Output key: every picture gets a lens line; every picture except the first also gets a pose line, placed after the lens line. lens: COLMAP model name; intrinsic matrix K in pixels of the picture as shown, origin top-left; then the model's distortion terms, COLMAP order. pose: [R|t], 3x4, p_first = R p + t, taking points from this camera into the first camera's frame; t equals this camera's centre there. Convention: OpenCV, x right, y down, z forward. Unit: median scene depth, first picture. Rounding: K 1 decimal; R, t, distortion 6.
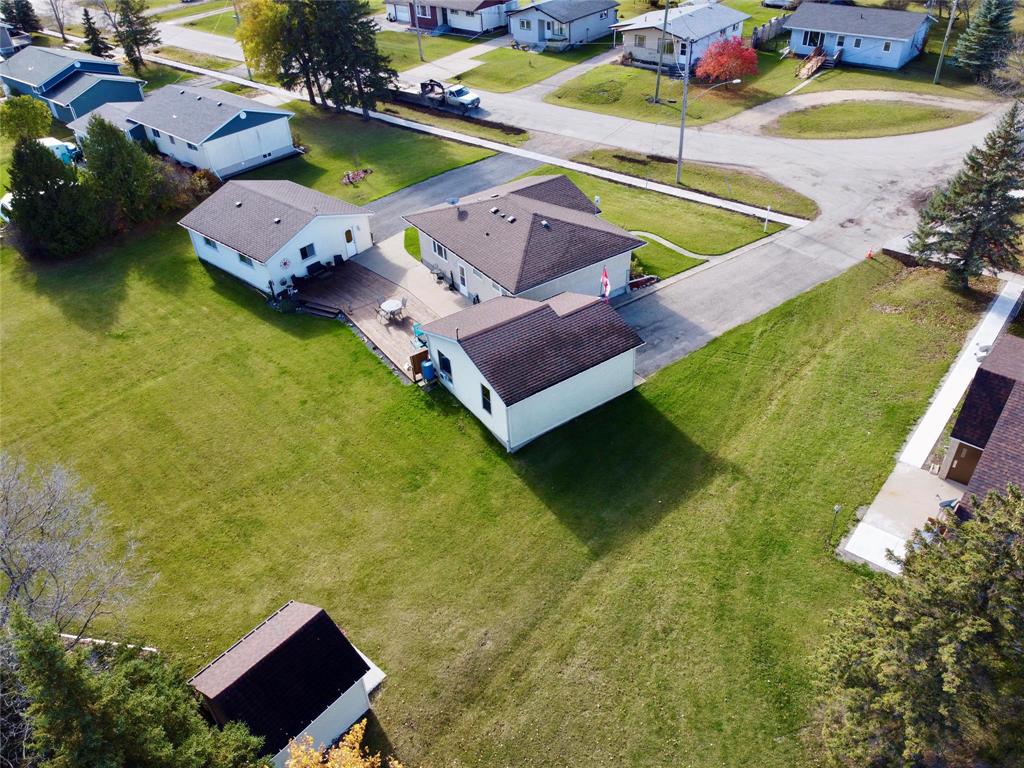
lens RADIAL K [[770.1, 0, 519.1], [0, 770.1, 378.0], [0, 0, 1]] dist [0.001914, 0.001799]
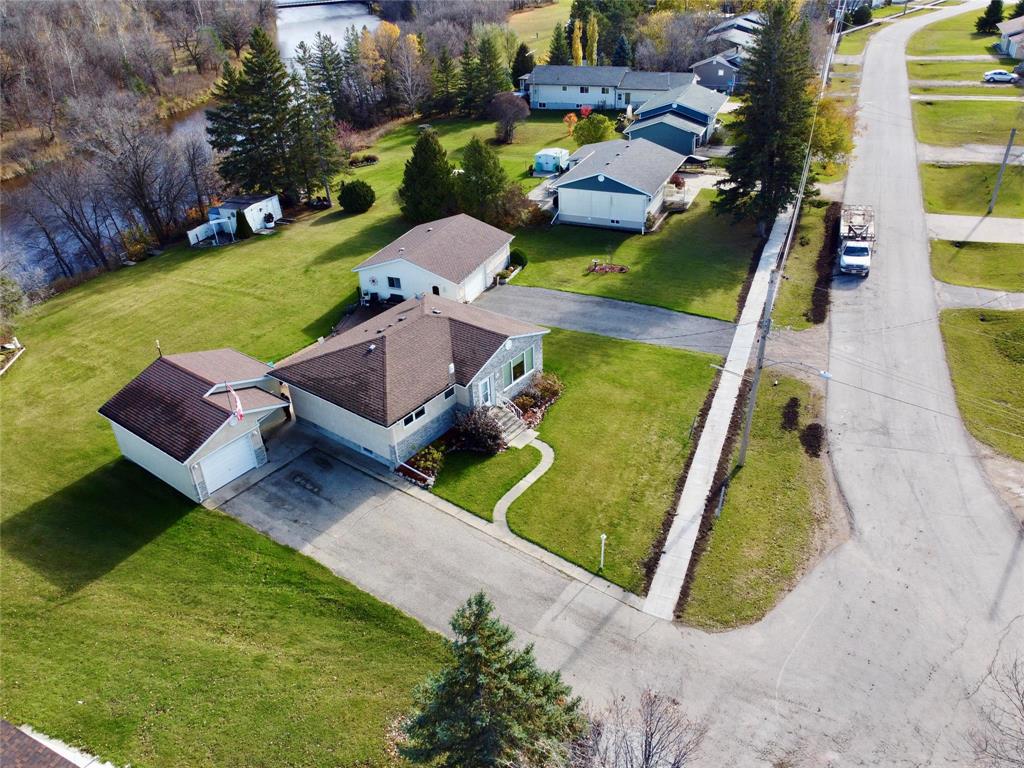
lens RADIAL K [[770.1, 0, 519.3], [0, 770.1, 379.4], [0, 0, 1]] dist [0.001914, 0.001799]
pose [[0.305939, 0.514187, -0.801257, 0.594357], [-0.542415, 0.785800, 0.297161, -0.378747], [0.782424, 0.343701, 0.519310, 0.463480]]
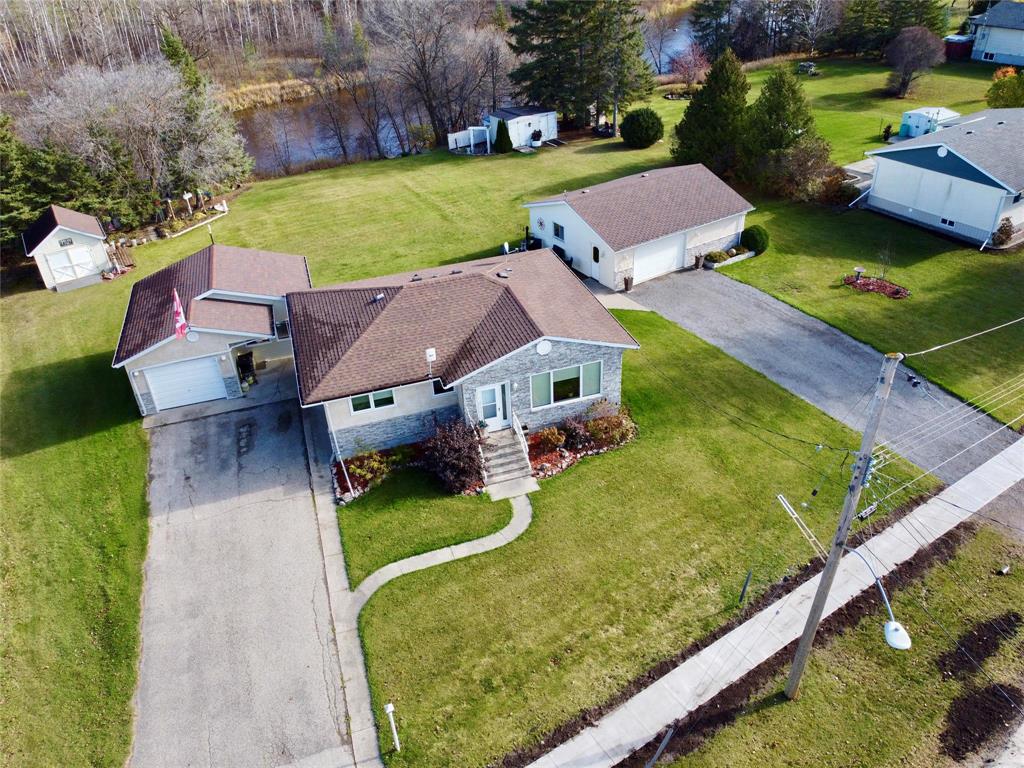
lens RADIAL K [[770.1, 0, 517.7], [0, 770.1, 382.3], [0, 0, 1]] dist [0.001914, 0.001799]
pose [[-0.292629, 0.565646, -0.770982, 0.400282], [-0.521250, 0.581593, 0.624539, -0.455519], [0.801665, 0.584632, 0.124652, 0.734733]]
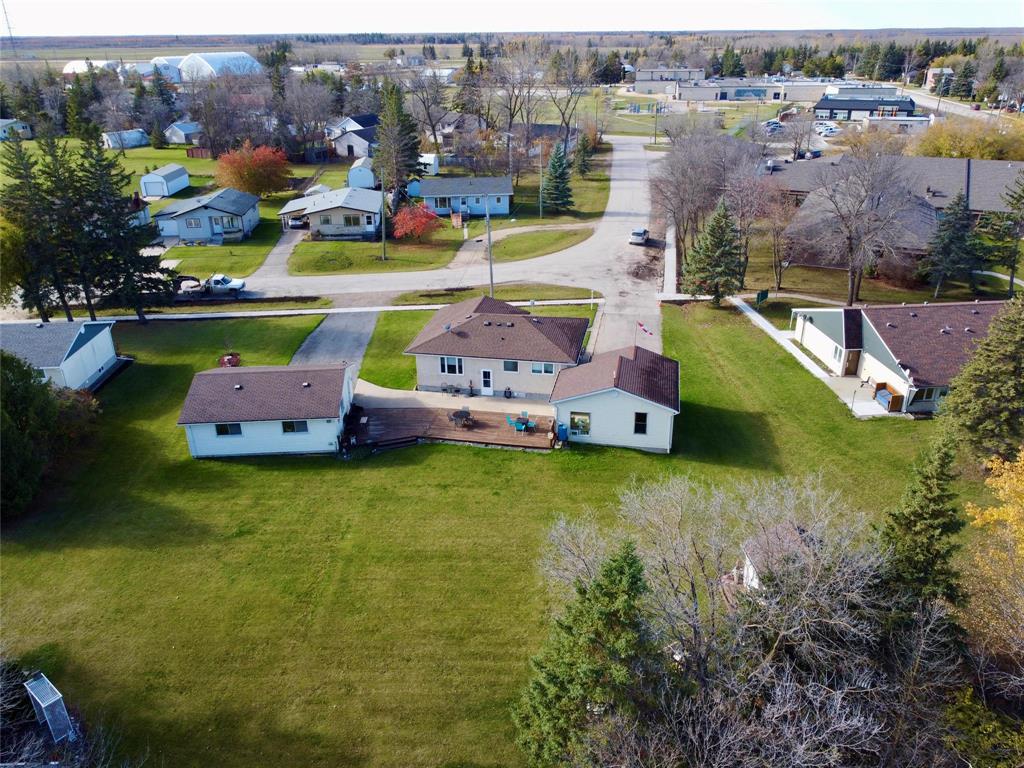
lens RADIAL K [[770.1, 0, 512.6], [0, 770.1, 383.0], [0, 0, 1]] dist [0.001914, 0.001799]
pose [[0.715885, -0.257545, 0.648983, -0.603182], [0.398661, 0.913852, -0.077101, -0.012724], [-0.573217, 0.313920, 0.756886, 0.045502]]
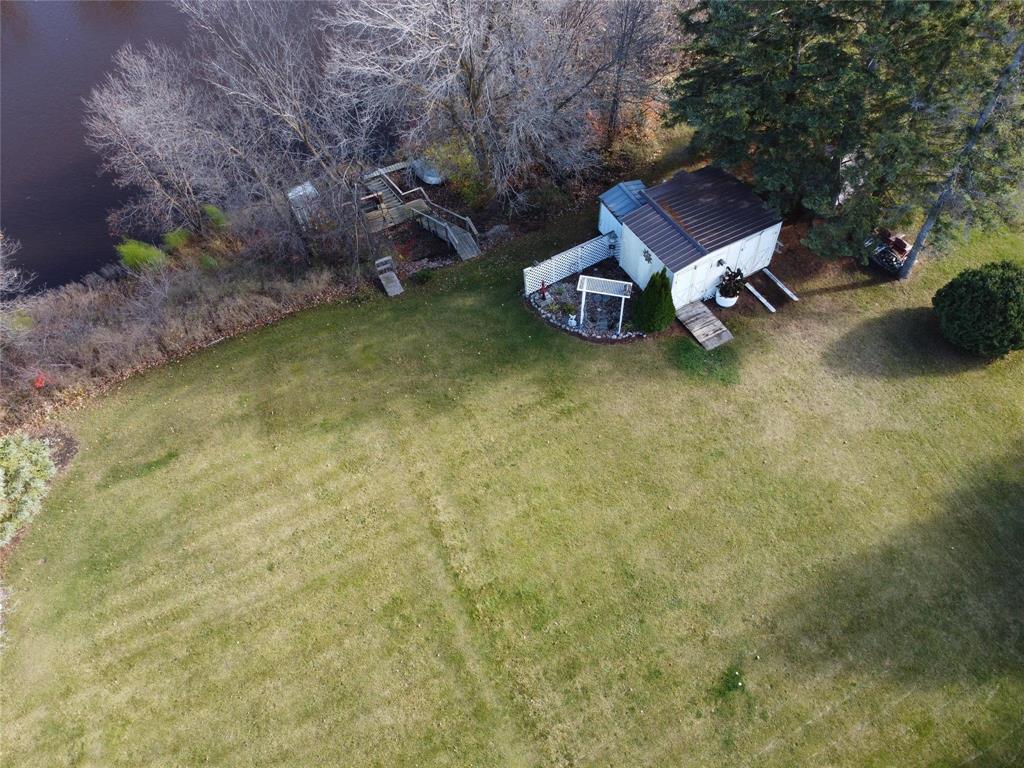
lens RADIAL K [[771.6, 0, 513.2], [0, 771.6, 374.9], [0, 0, 1]] dist [0.006820, -0.014931]
pose [[-0.322593, 0.802440, -0.502021, -0.284155], [-0.534648, 0.283189, 0.796213, -0.288936], [0.781080, 0.525257, 0.337668, 0.468552]]
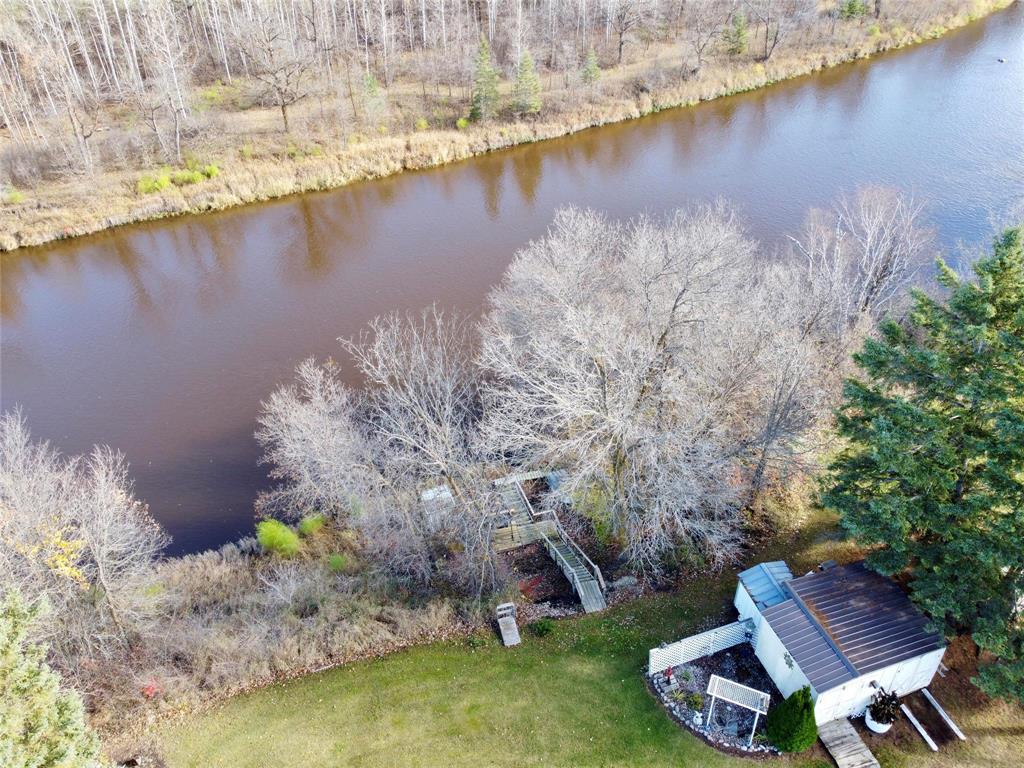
lens RADIAL K [[770.1, 0, 513.9], [0, 770.1, 381.5], [0, 0, 1]] dist [0.001914, 0.001799]
pose [[-0.506410, 0.579012, -0.638979, -0.339370], [-0.467003, 0.438778, 0.767713, -0.304066], [0.724885, 0.687182, 0.048199, 0.418195]]
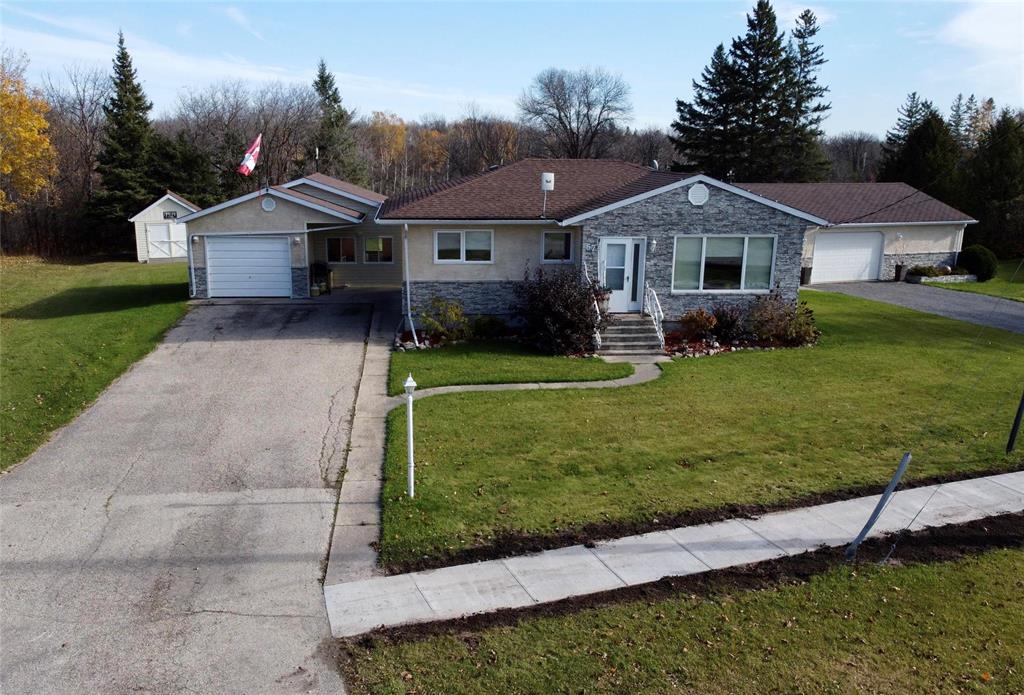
lens RADIAL K [[861.2, 0, 494.1], [0, 861.2, 371.1], [0, 0, 1]] dist [0.006710, -0.000223]
pose [[-0.489316, 0.250938, -0.835224, 0.414899], [-0.510269, 0.694286, 0.507536, -0.290011], [0.707245, 0.674535, -0.211679, 0.857216]]
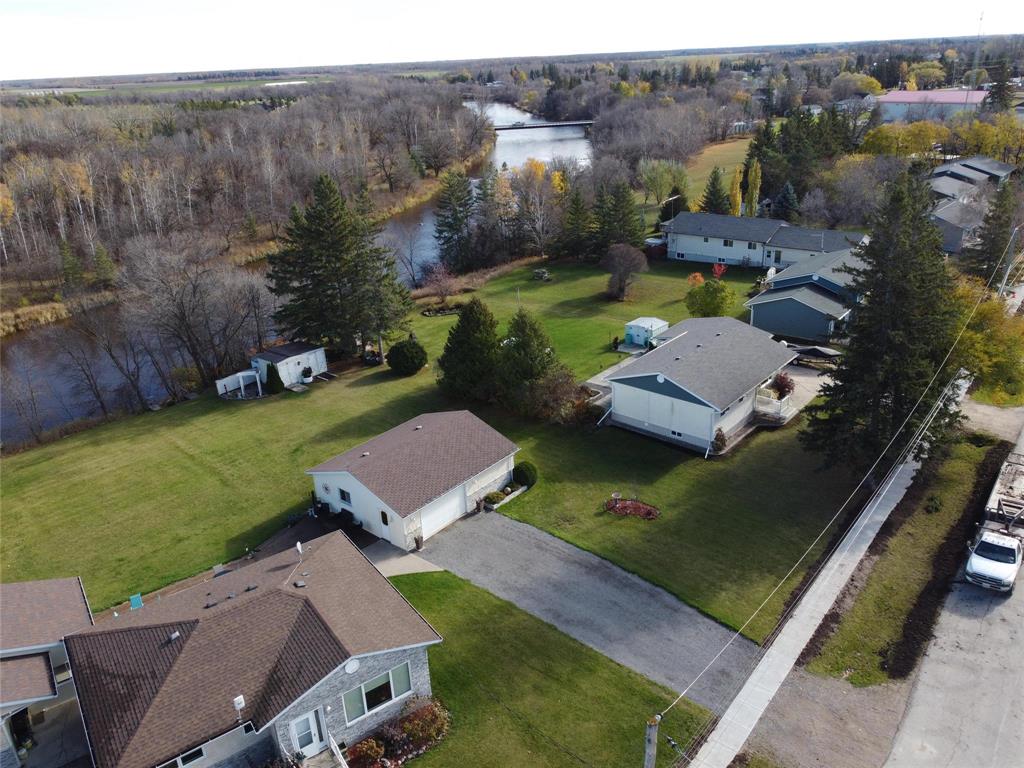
lens RADIAL K [[771.6, 0, 517.1], [0, 771.6, 381.9], [0, 0, 1]] dist [0.006820, -0.014931]
pose [[0.013537, 0.425693, -0.904766, 0.390241], [-0.558808, 0.753578, 0.346198, -0.541183], [0.829186, 0.500905, 0.248082, 0.672717]]
